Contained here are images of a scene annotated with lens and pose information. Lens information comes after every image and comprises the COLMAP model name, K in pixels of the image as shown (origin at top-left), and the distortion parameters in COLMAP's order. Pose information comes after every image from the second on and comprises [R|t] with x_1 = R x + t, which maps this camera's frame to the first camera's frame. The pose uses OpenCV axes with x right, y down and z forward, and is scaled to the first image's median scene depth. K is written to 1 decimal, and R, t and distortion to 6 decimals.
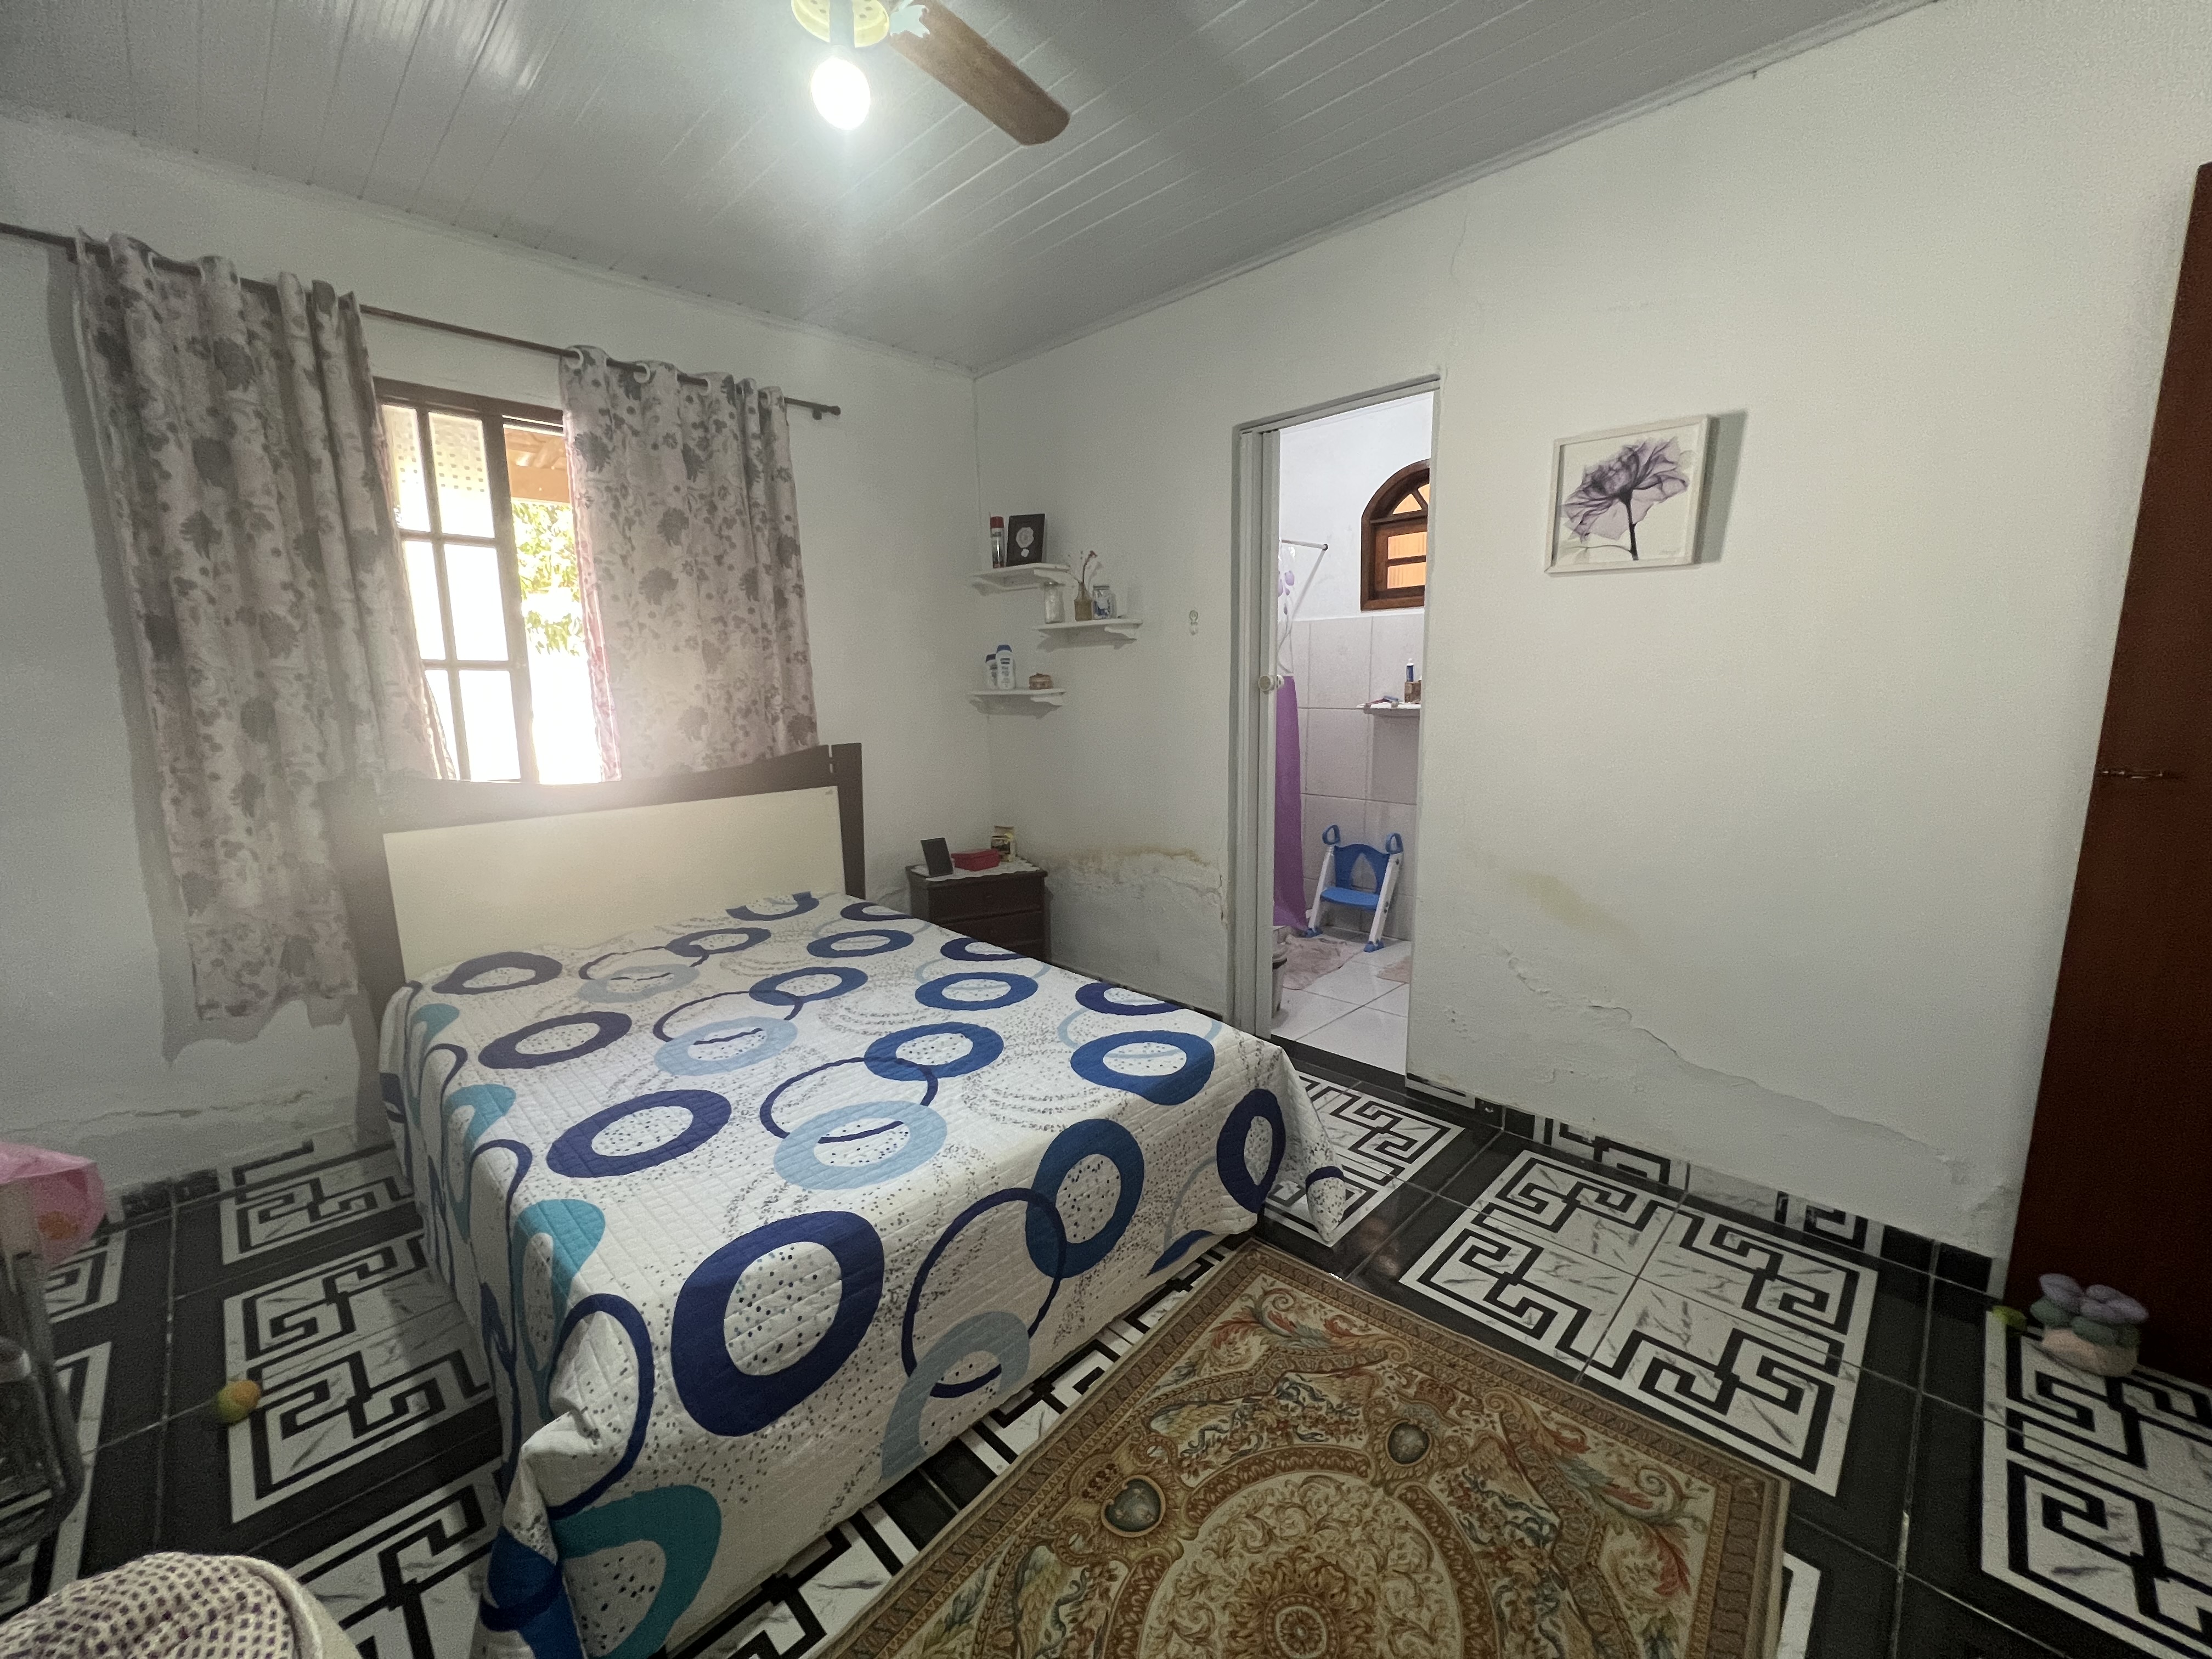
lens RADIAL K [[887.6, 0, 1092.9], [0, 887.6, 827.4], [0, 0, 1]] dist [-0.009380, -0.000350]
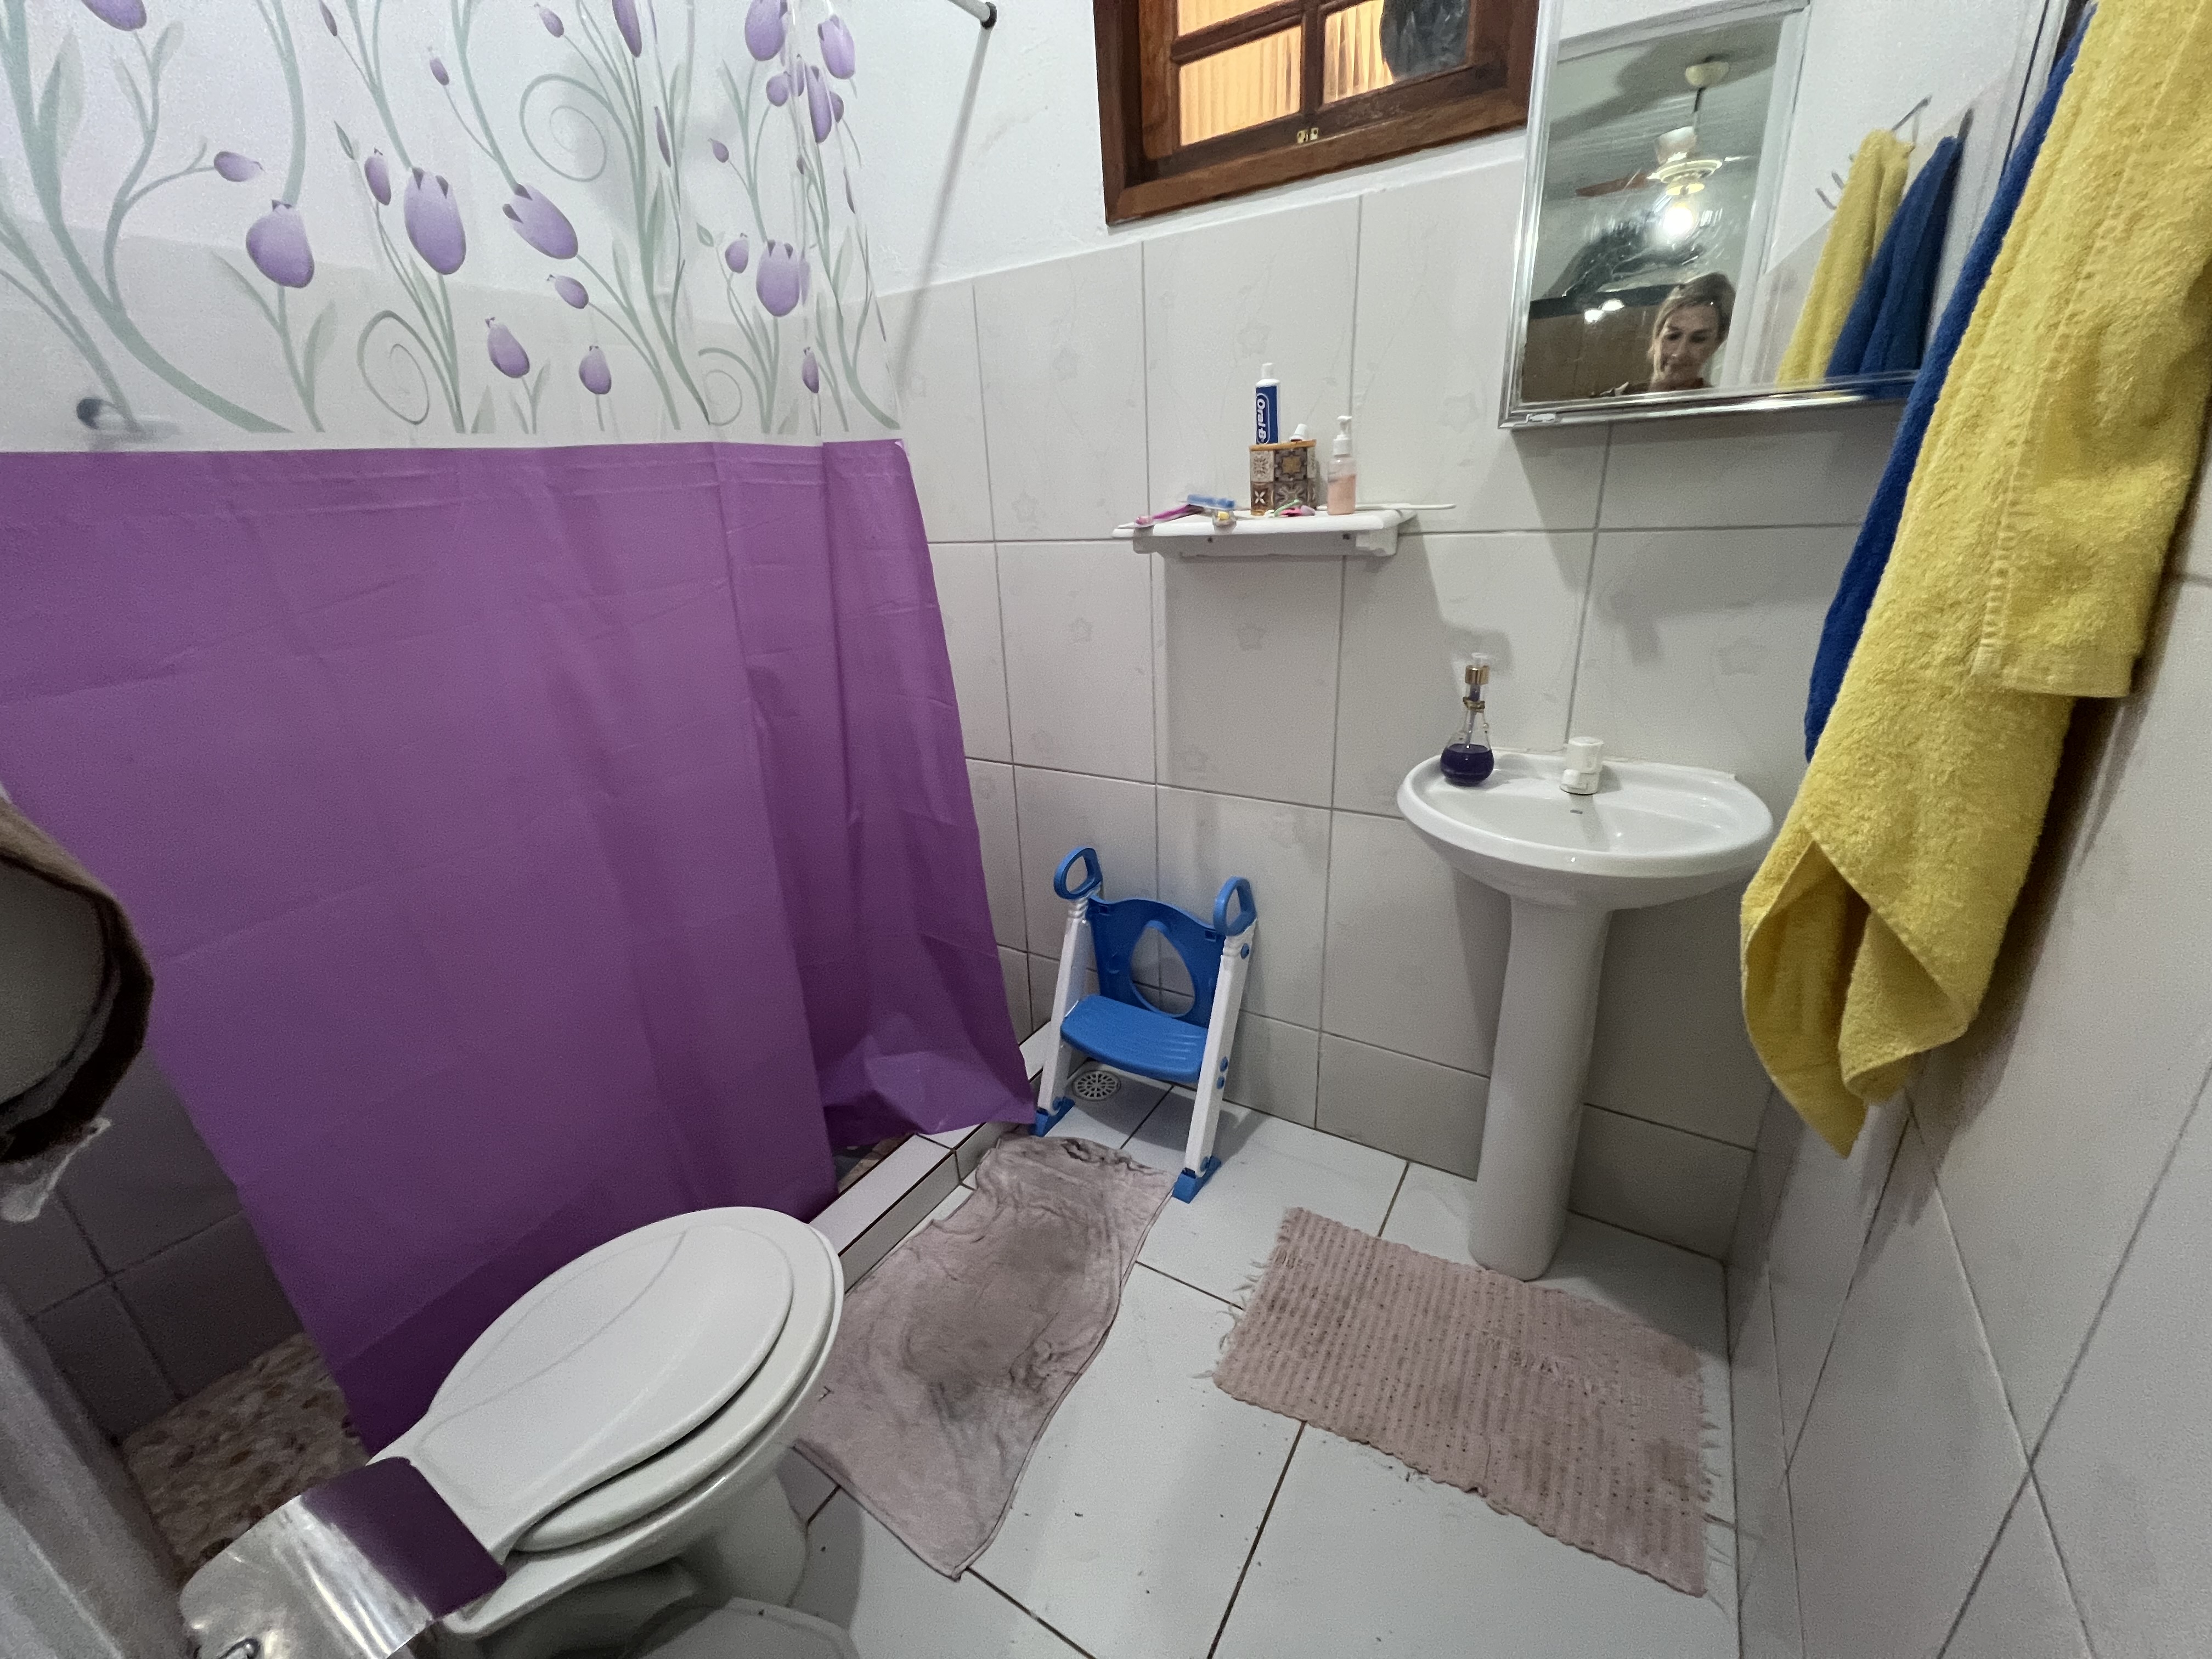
lens RADIAL K [[887.6, 0, 1114.7], [0, 887.6, 828.0], [0, 0, 1]] dist [-0.009380, -0.000350]
pose [[0.969488, -0.111066, 0.218535, 0.207513], [0.066710, 0.977362, 0.200780, -0.091978], [-0.235888, -0.180075, 0.954950, 0.645056]]
